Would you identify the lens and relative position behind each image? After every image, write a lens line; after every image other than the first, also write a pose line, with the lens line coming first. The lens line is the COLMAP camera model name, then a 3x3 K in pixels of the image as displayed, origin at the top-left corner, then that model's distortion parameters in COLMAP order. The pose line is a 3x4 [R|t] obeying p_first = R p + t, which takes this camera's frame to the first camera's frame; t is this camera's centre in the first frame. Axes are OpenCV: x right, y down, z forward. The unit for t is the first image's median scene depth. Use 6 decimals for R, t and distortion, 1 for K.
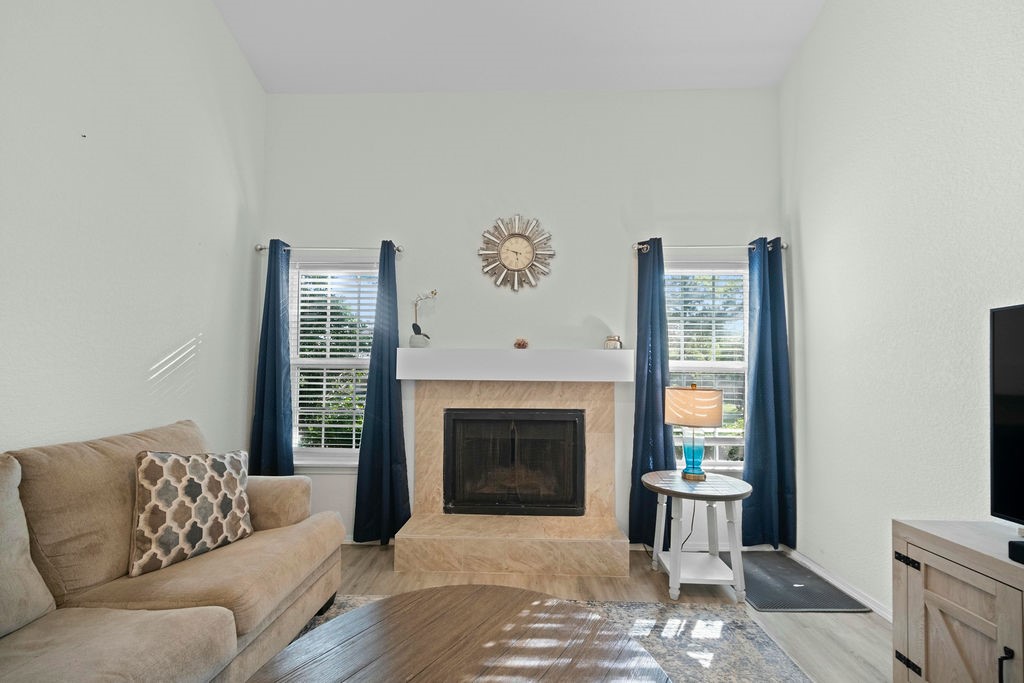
lens RADIAL K [[420.4, 0, 512.1], [0, 420.4, 367.3], [0, 0, 1]] dist [0.000188, -0.000033]
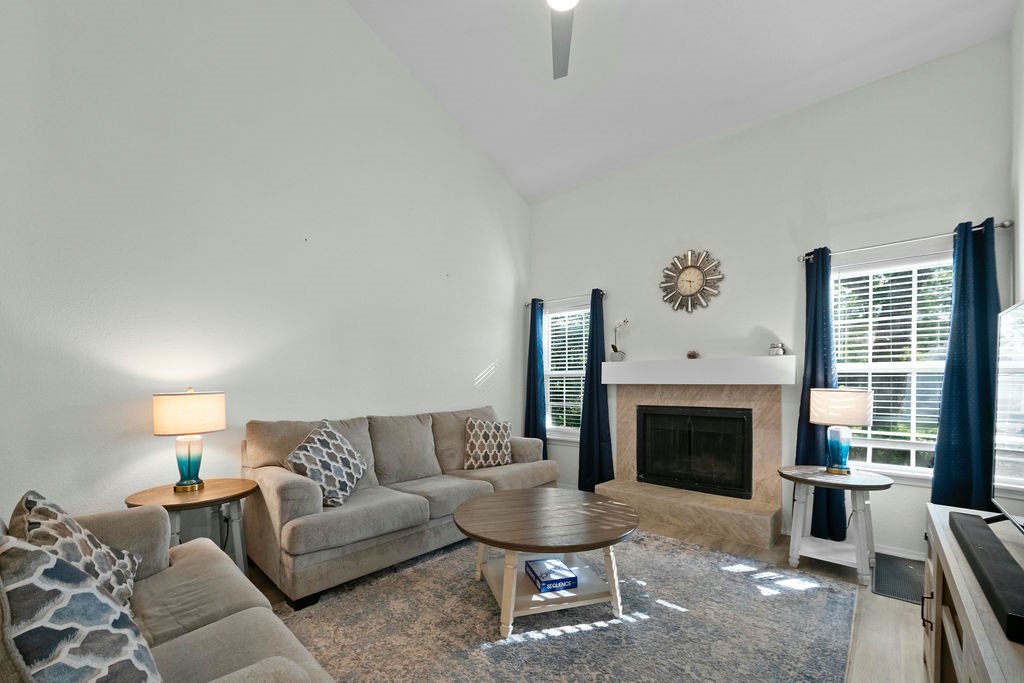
lens RADIAL K [[411.4, 0, 505.0], [0, 411.4, 390.1], [0, 0, 1]] dist [-0.001321, -0.000110]
pose [[0.756986, 0.002034, -0.653428, 0.413821], [0.023454, 0.999266, 0.030280, -0.000753], [0.653010, -0.038247, 0.756383, -0.306177]]
